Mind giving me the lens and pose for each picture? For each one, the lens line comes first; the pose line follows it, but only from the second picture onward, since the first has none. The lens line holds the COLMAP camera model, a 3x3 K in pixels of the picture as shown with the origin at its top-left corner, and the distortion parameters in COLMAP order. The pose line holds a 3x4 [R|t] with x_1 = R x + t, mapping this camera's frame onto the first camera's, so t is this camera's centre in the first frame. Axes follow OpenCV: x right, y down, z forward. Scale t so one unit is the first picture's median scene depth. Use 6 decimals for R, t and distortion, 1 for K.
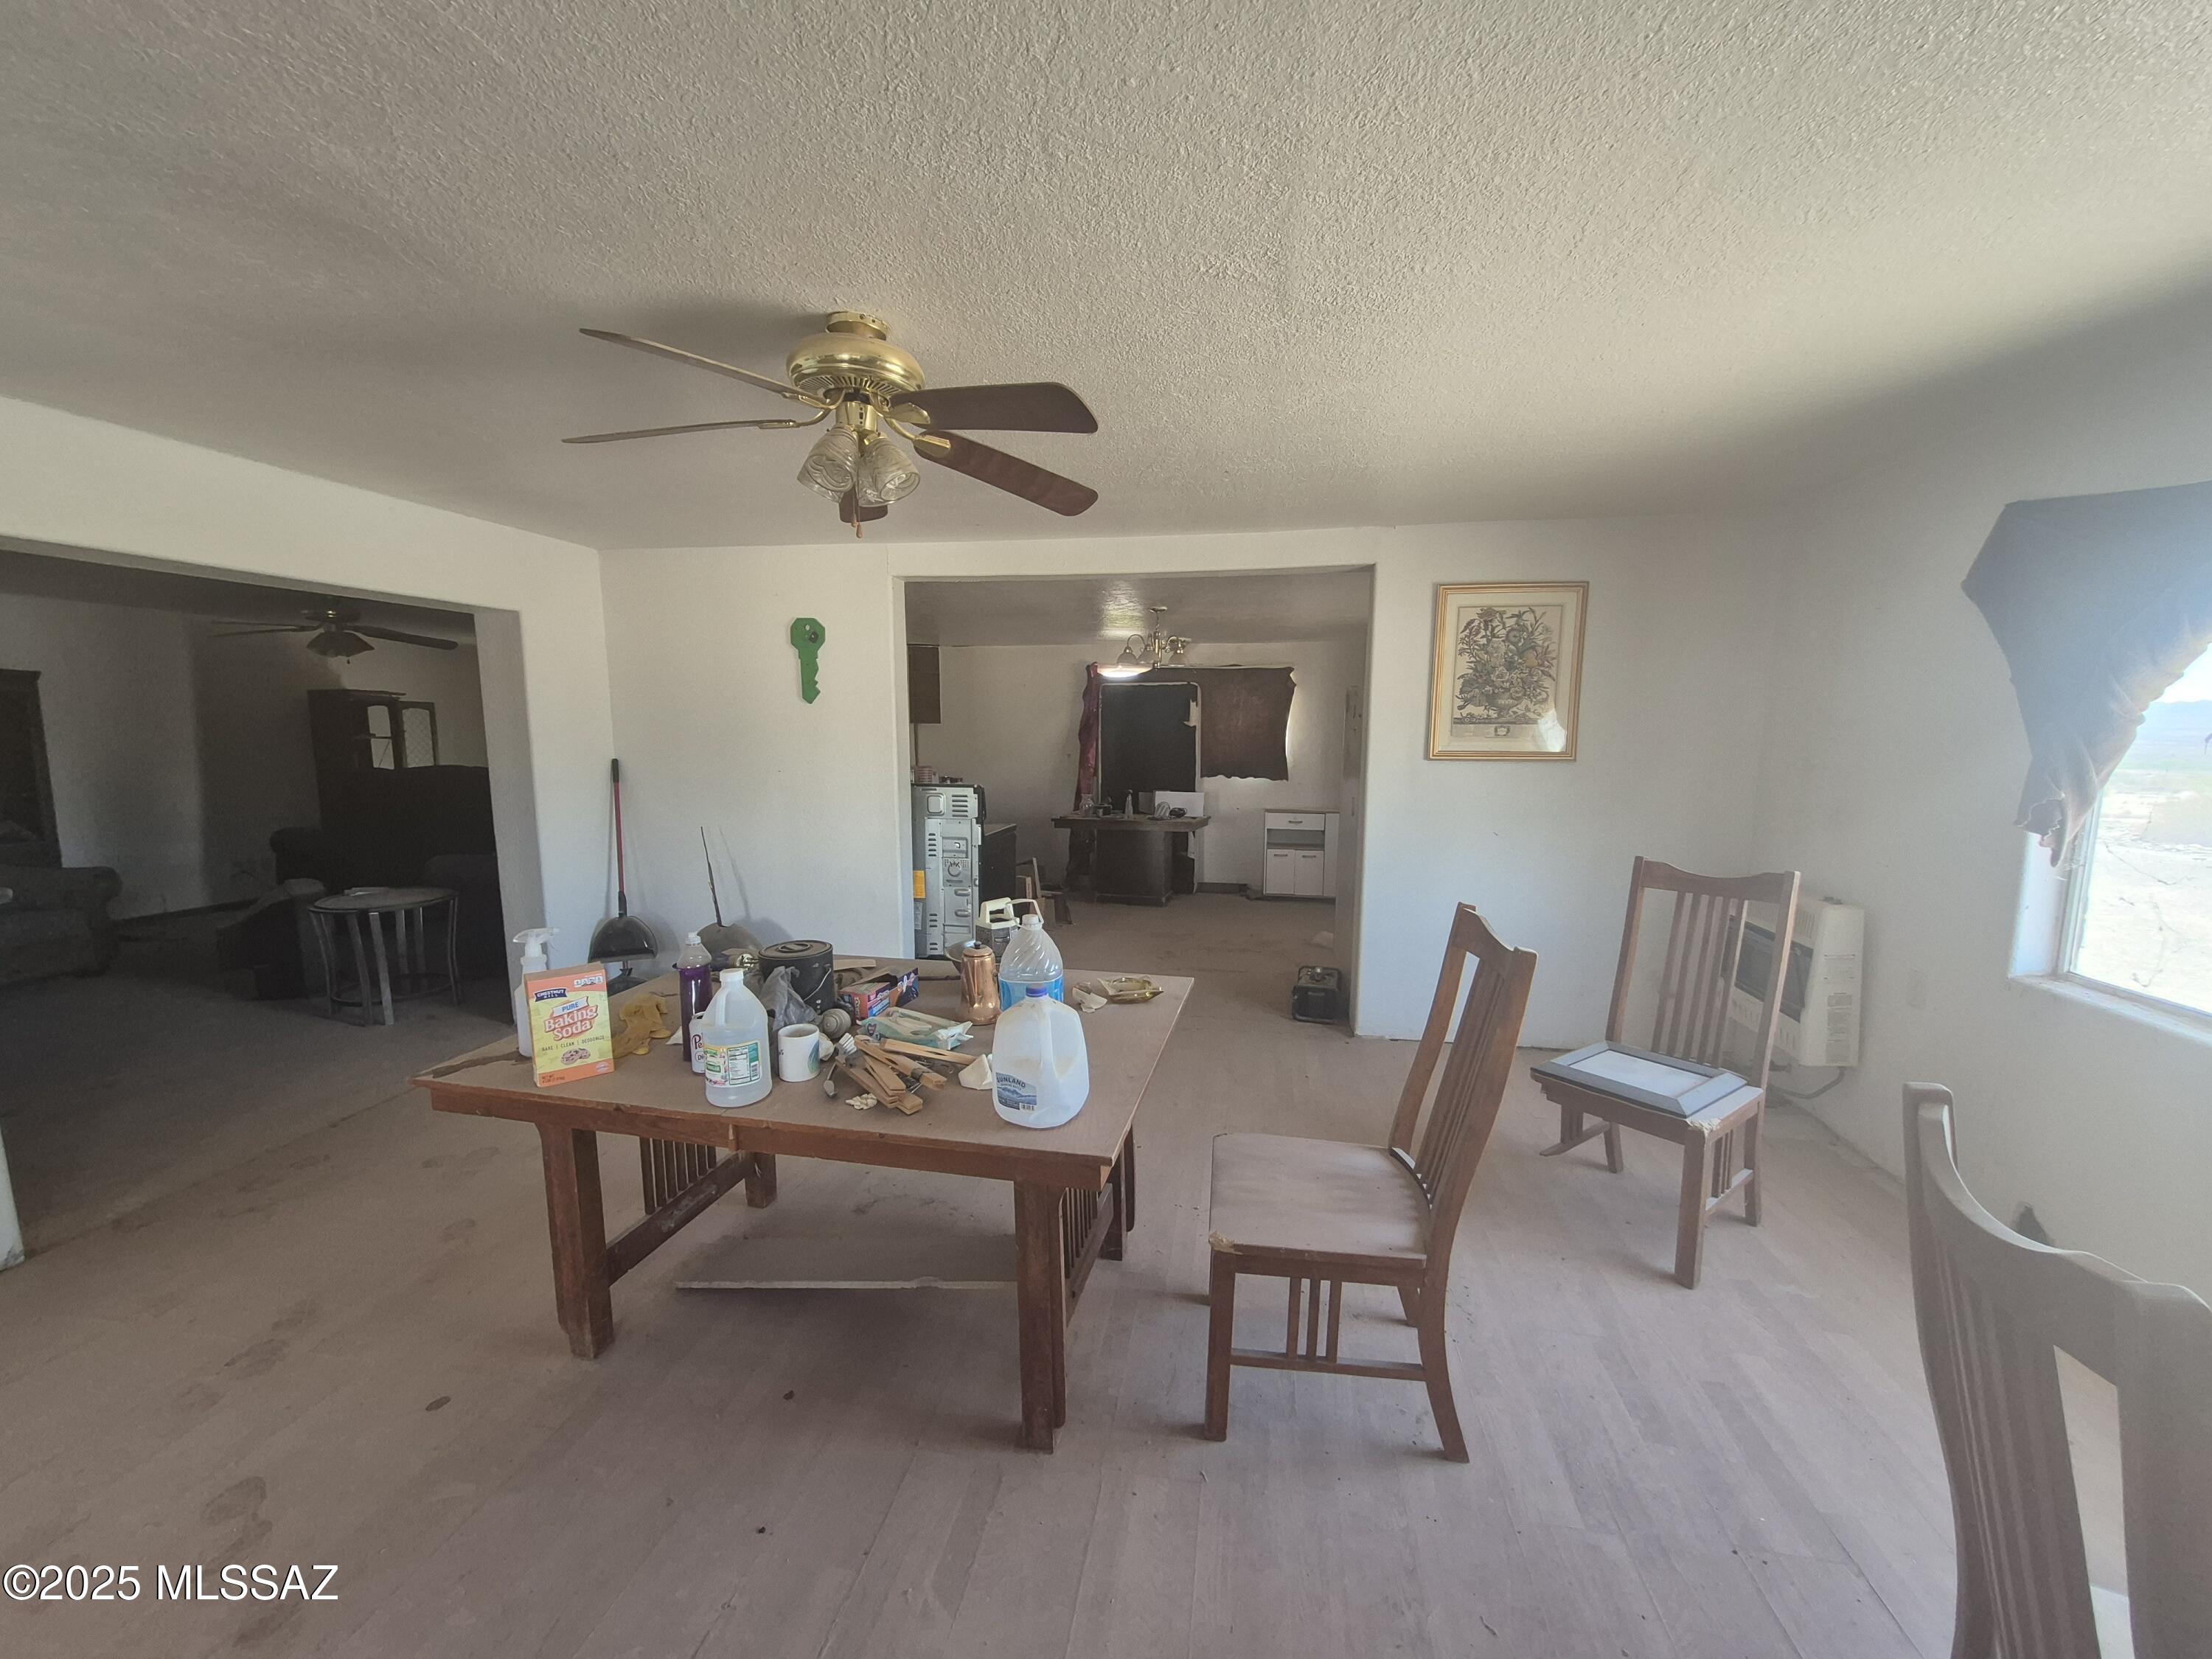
lens RADIAL K [[866.4, 0, 1101.3], [0, 866.4, 846.2], [0, 0, 1]] dist [0.001146, -0.000330]
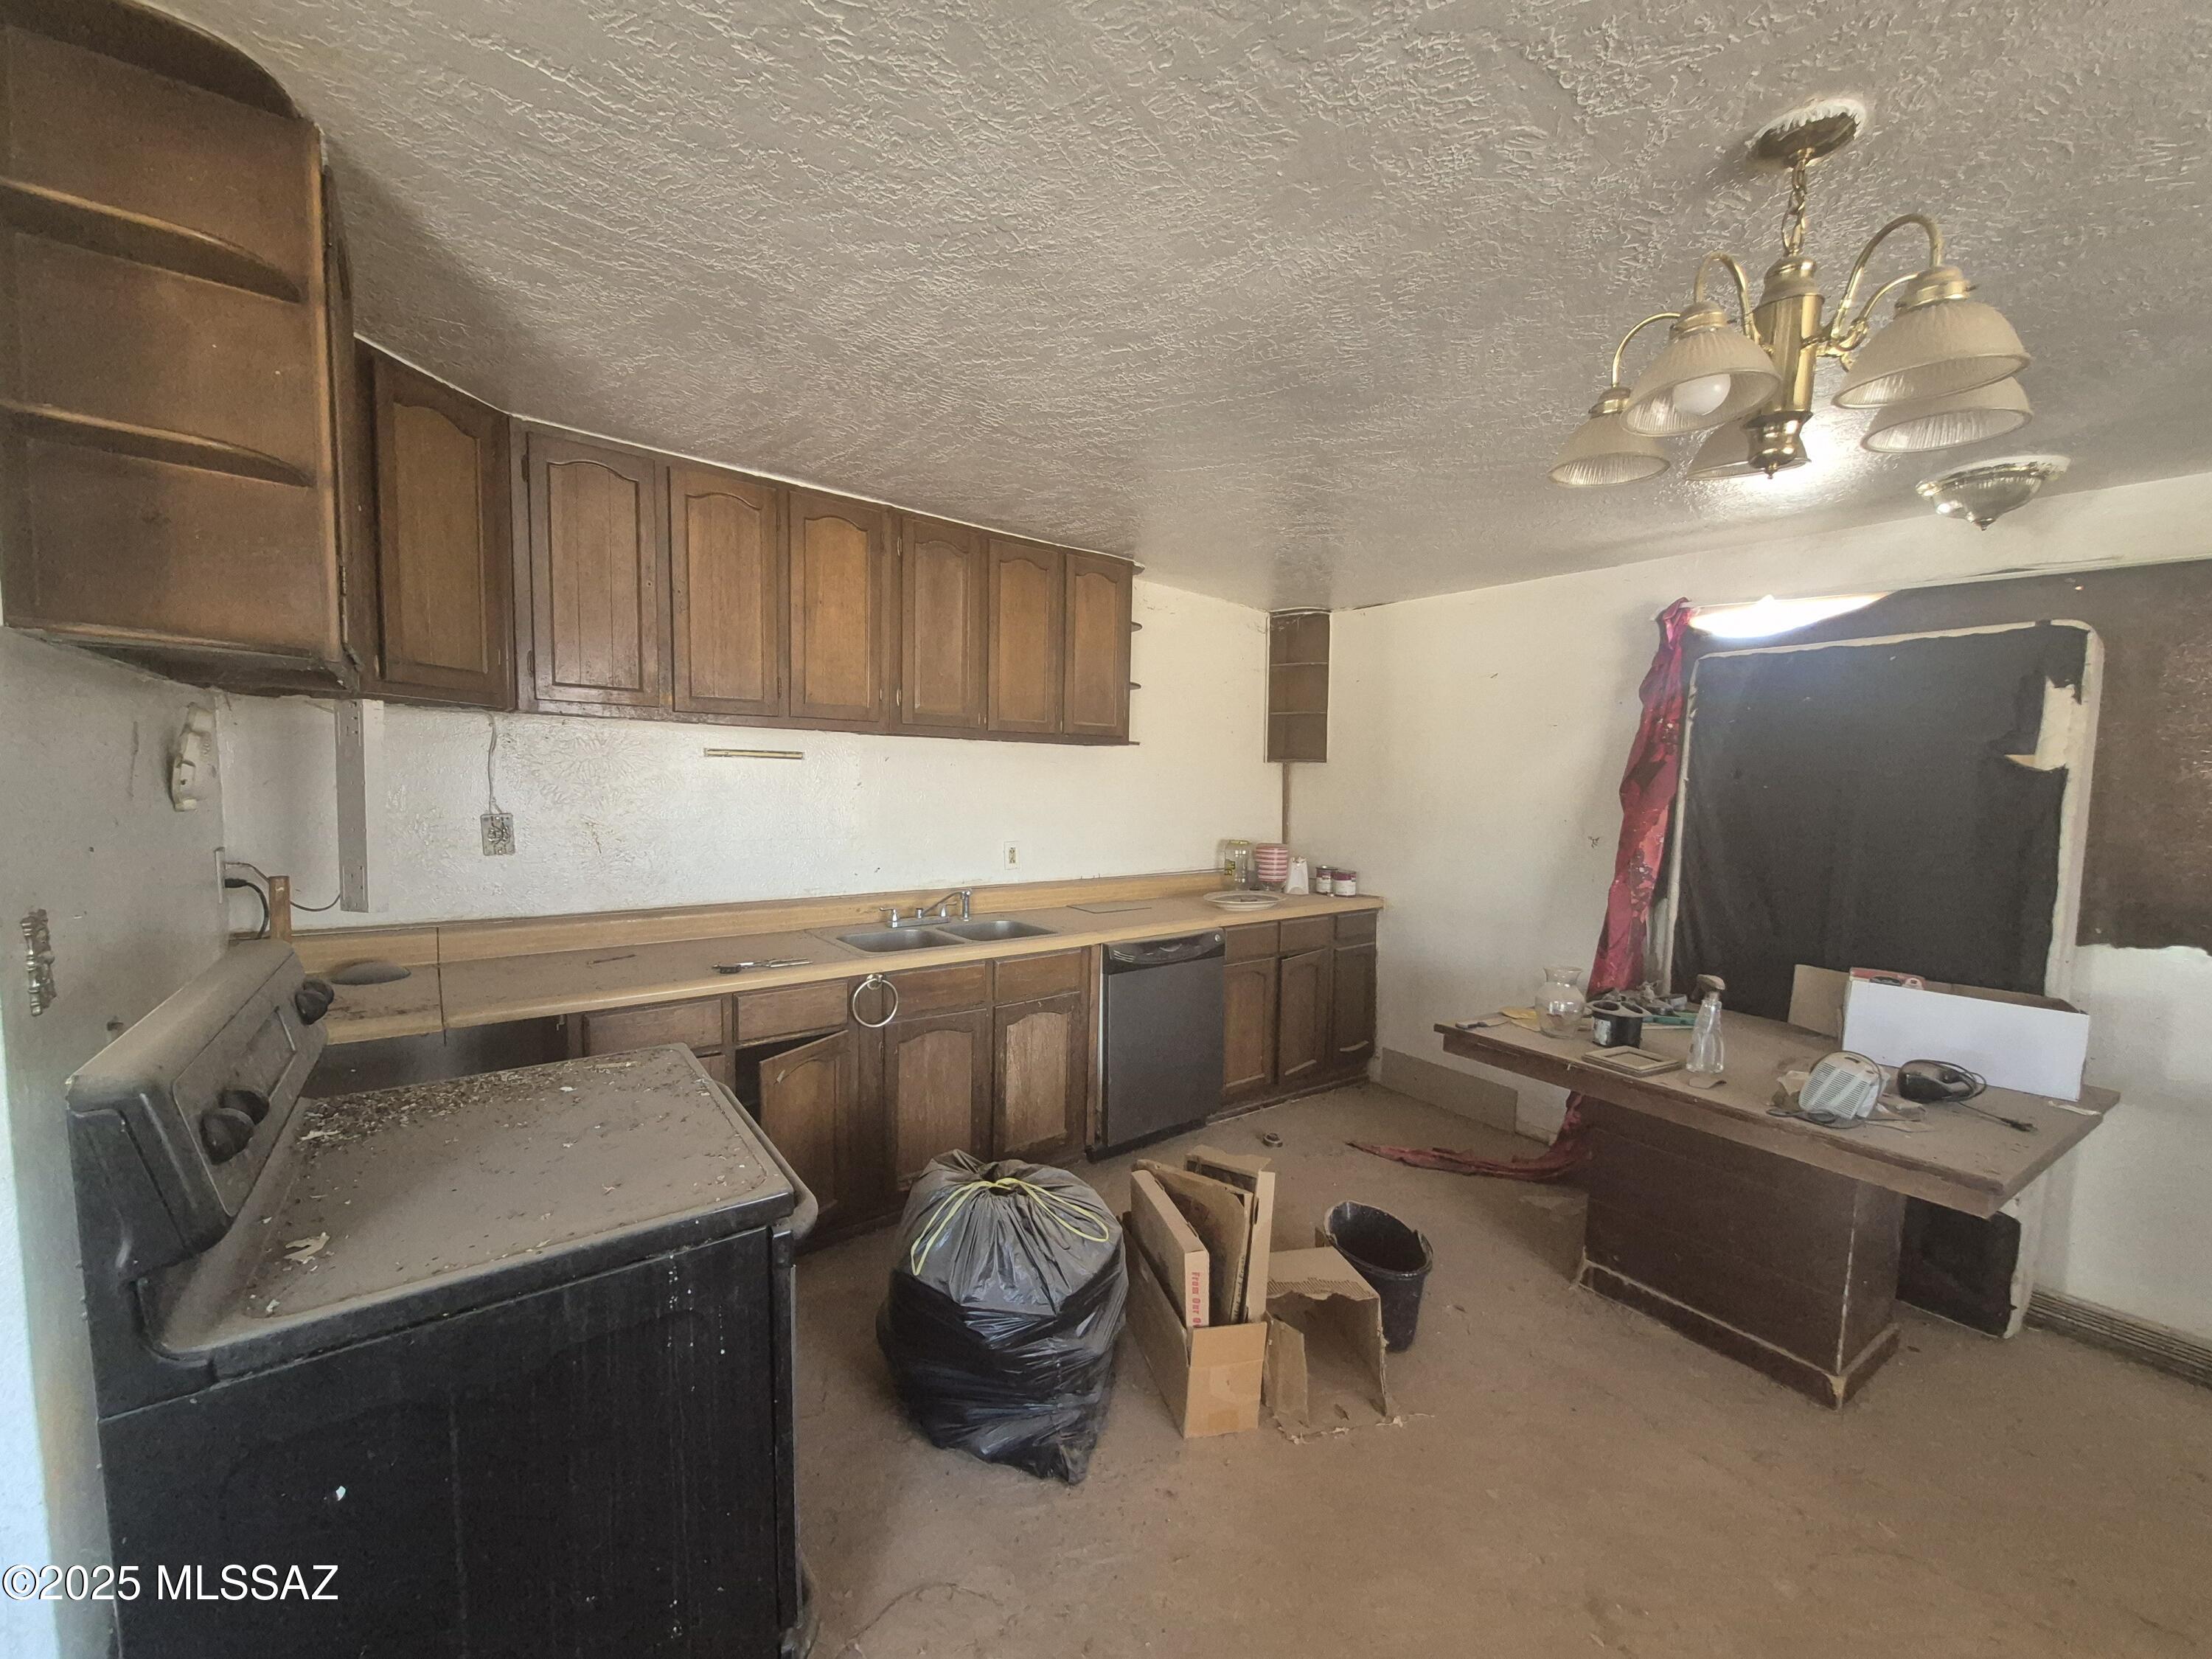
lens RADIAL K [[866.4, 0, 1101.3], [0, 866.4, 846.2], [0, 0, 1]] dist [0.001146, -0.000330]
pose [[0.748057, 0.065028, -0.660441, 0.059938], [-0.102934, 0.994513, -0.018667, -0.073076], [0.655603, 0.081946, 0.750646, 0.564621]]
